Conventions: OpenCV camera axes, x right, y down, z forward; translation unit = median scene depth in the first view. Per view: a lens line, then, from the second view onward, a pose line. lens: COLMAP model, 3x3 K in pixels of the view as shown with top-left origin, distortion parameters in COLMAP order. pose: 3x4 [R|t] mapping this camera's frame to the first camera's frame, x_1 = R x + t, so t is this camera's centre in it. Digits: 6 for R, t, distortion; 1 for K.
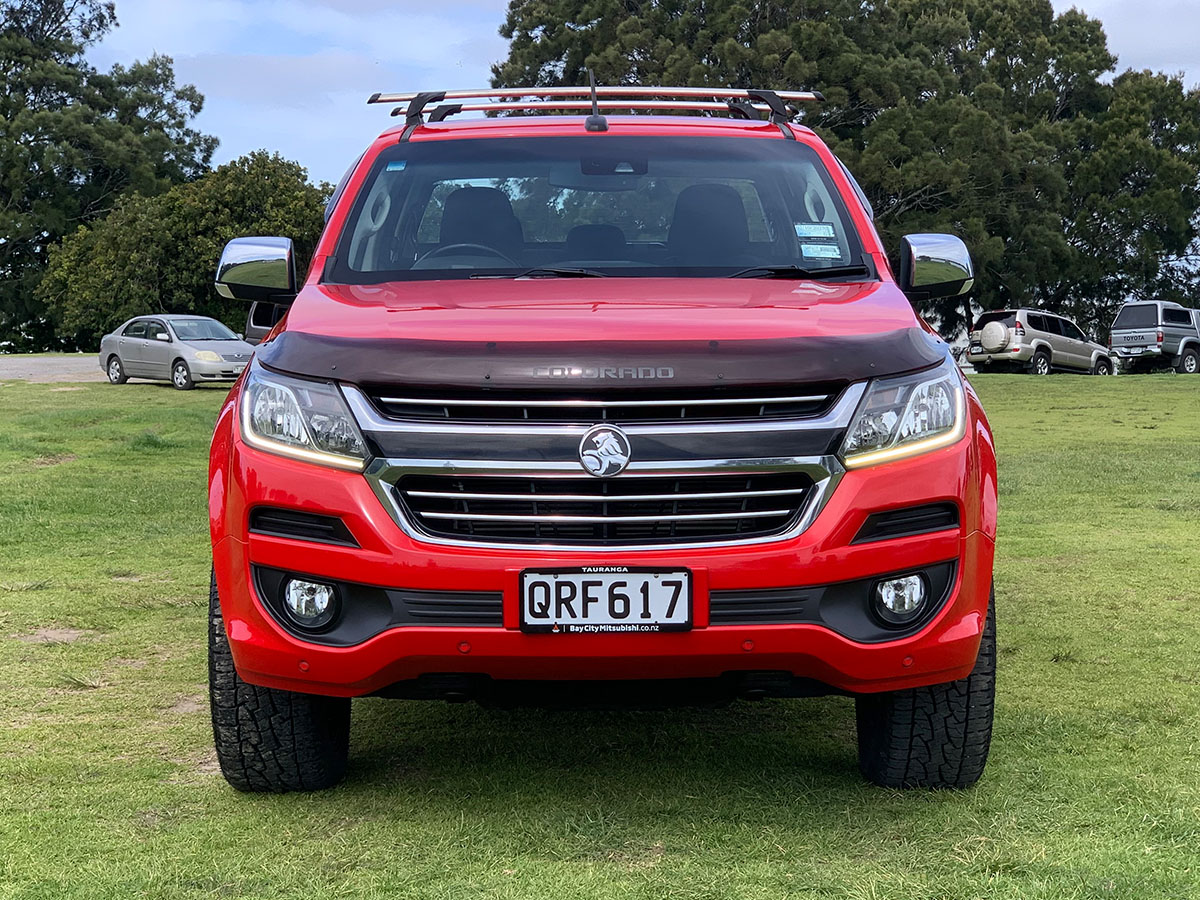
lens RADIAL K [[2265.4, 0, 598.8], [0, 2265.4, 451.4], [0, 0, 1]] dist [0.015149, 0.000000]
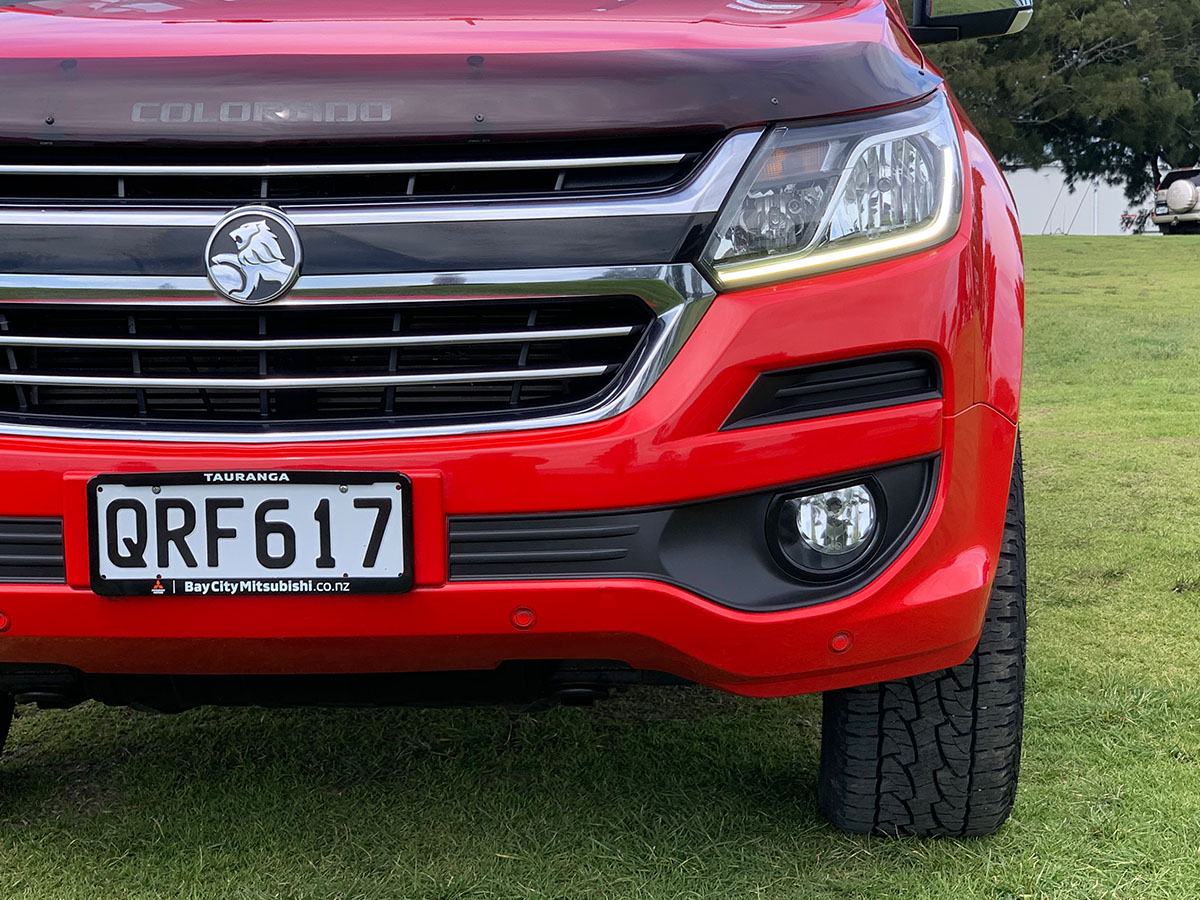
lens RADIAL K [[2265.4, 0, 657.8], [0, 2265.4, 394.1], [0, 0, 1]] dist [0.015149, 0.000000]
pose [[0.998280, -0.000887, -0.058619, 0.127411], [0.002712, 0.999514, 0.031052, 0.015872], [0.058563, -0.031158, 0.997797, 0.462459]]
